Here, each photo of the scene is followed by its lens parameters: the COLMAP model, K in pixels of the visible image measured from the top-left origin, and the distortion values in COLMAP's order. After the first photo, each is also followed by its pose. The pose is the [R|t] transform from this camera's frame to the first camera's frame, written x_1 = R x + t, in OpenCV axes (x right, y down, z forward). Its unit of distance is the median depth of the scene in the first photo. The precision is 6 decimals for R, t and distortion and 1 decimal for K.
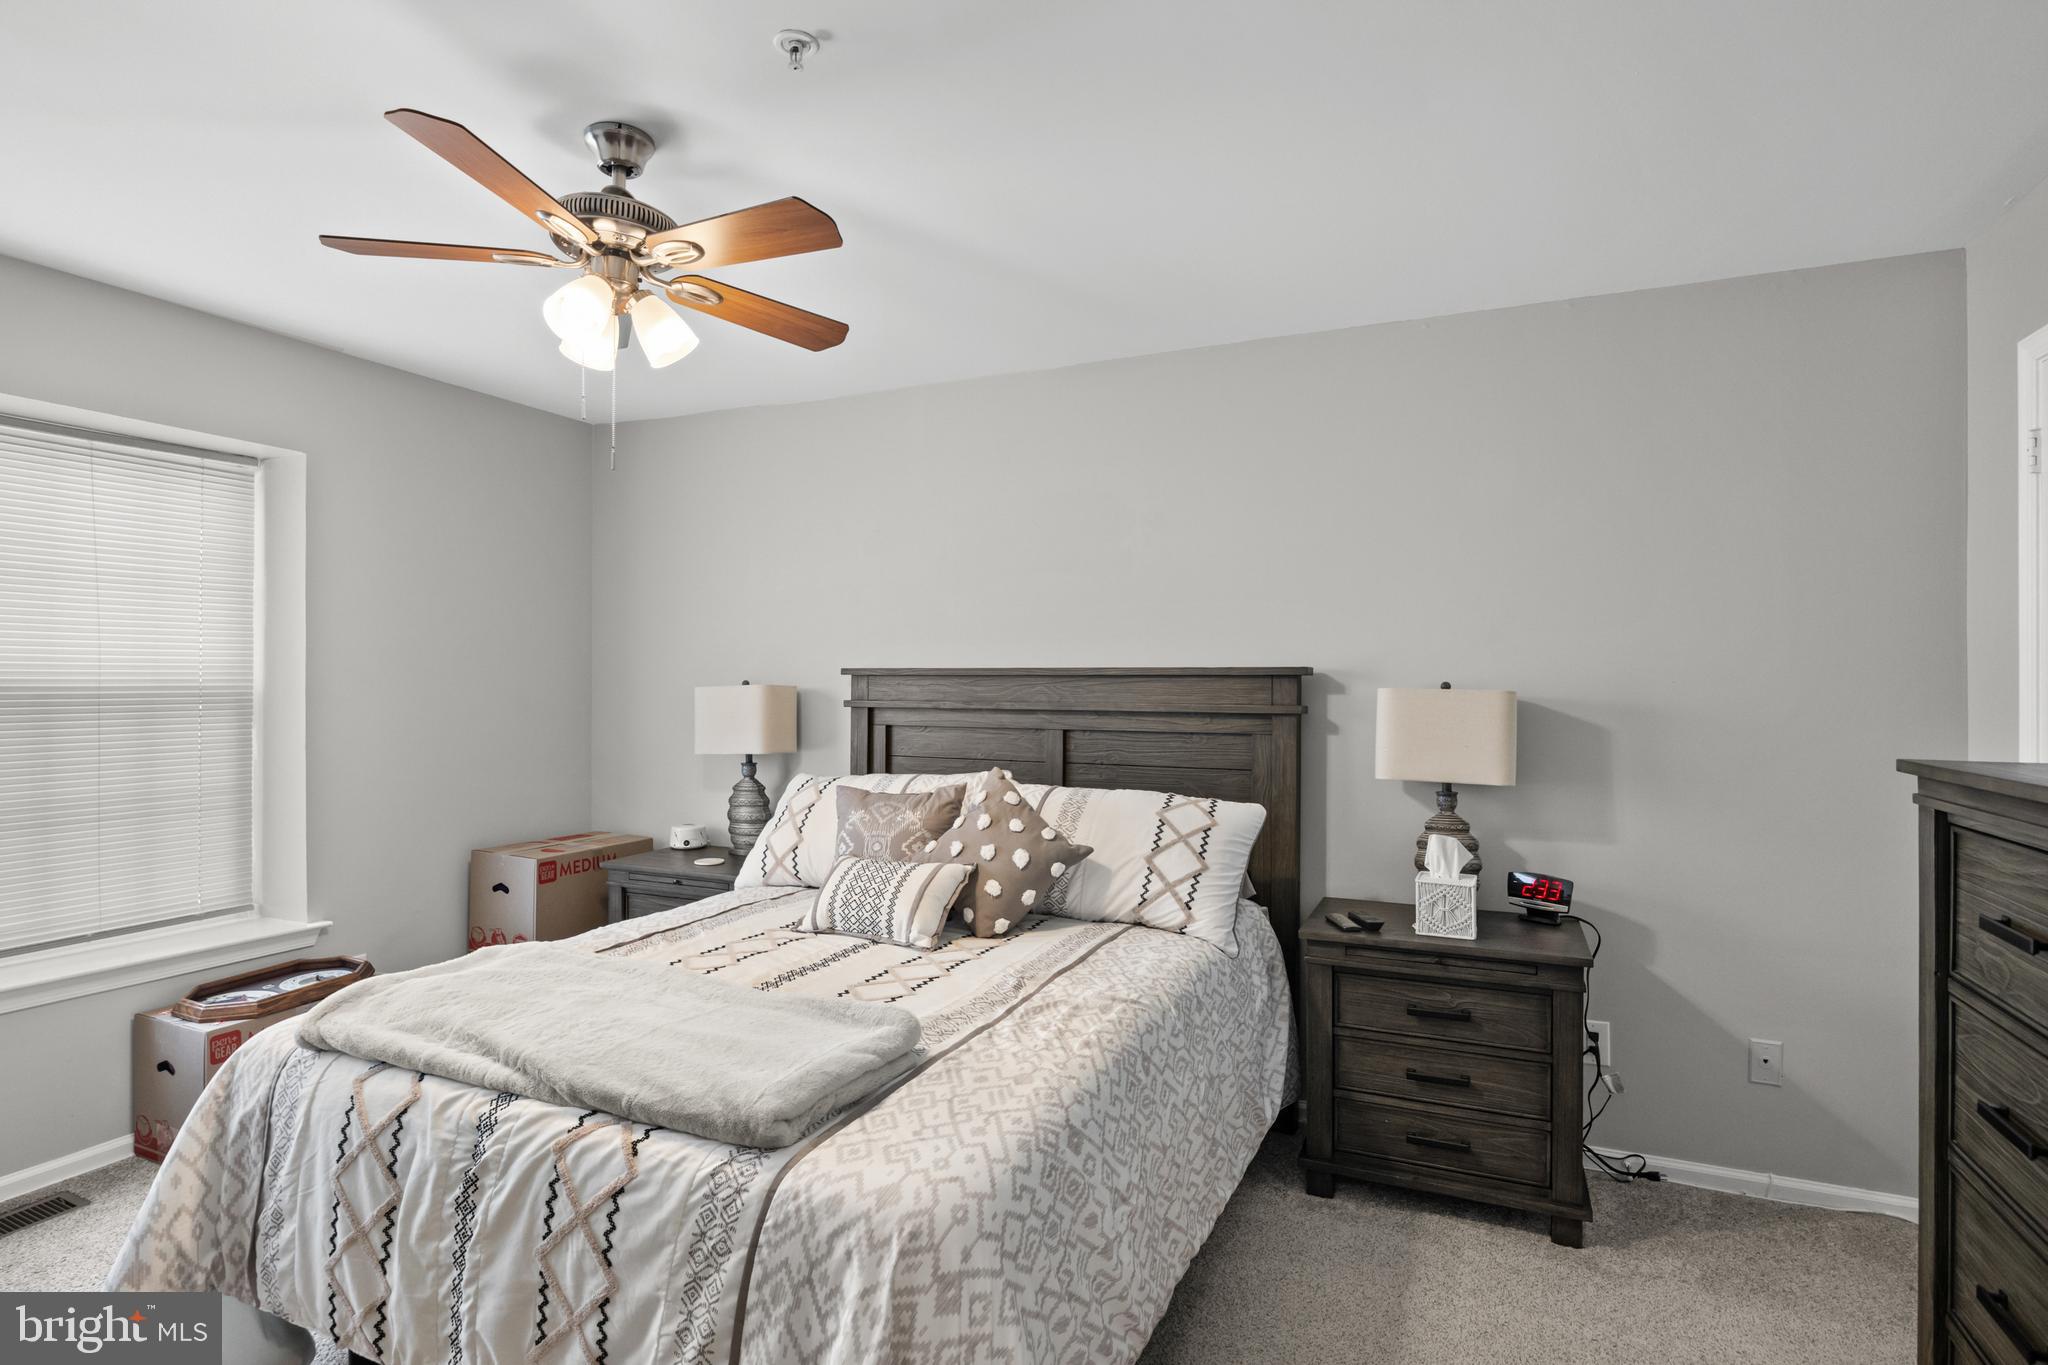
lens RADIAL K [[1002.7, 0, 1026.3], [0, 1002.7, 686.1], [0, 0, 1]] dist [-0.004390, -0.001050]
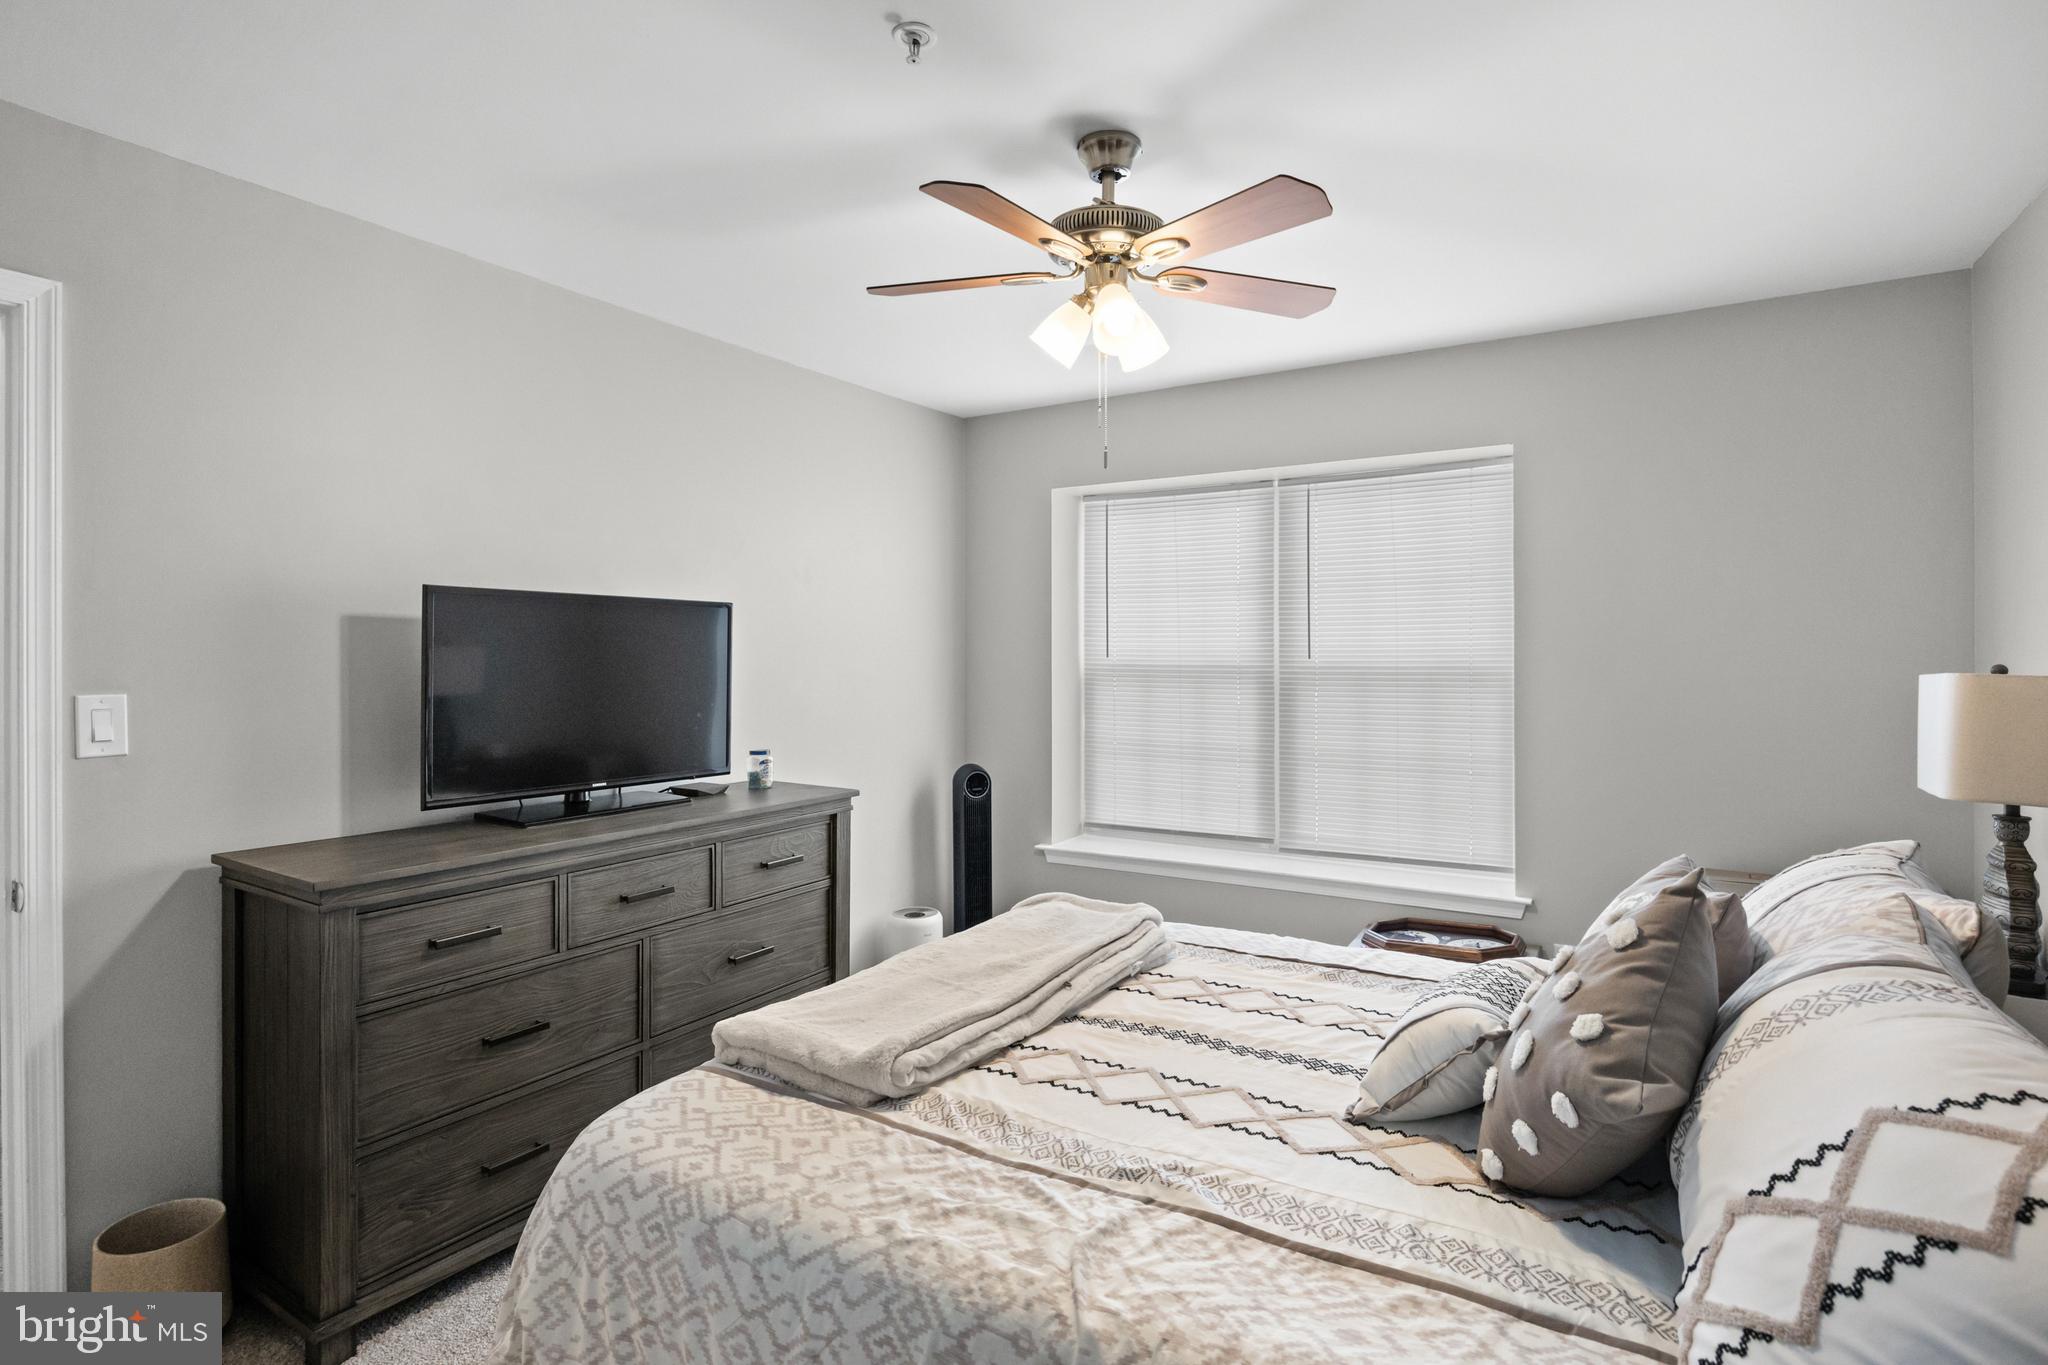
lens RADIAL K [[1002.7, 0, 1015.6], [0, 1002.7, 652.2], [0, 0, 1]] dist [-0.004390, -0.001050]
pose [[-0.120386, -0.000727, -0.992727, 0.684751], [-0.000306, 1.000000, -0.000696, -0.026564], [0.992727, 0.000220, -0.120386, 1.113433]]
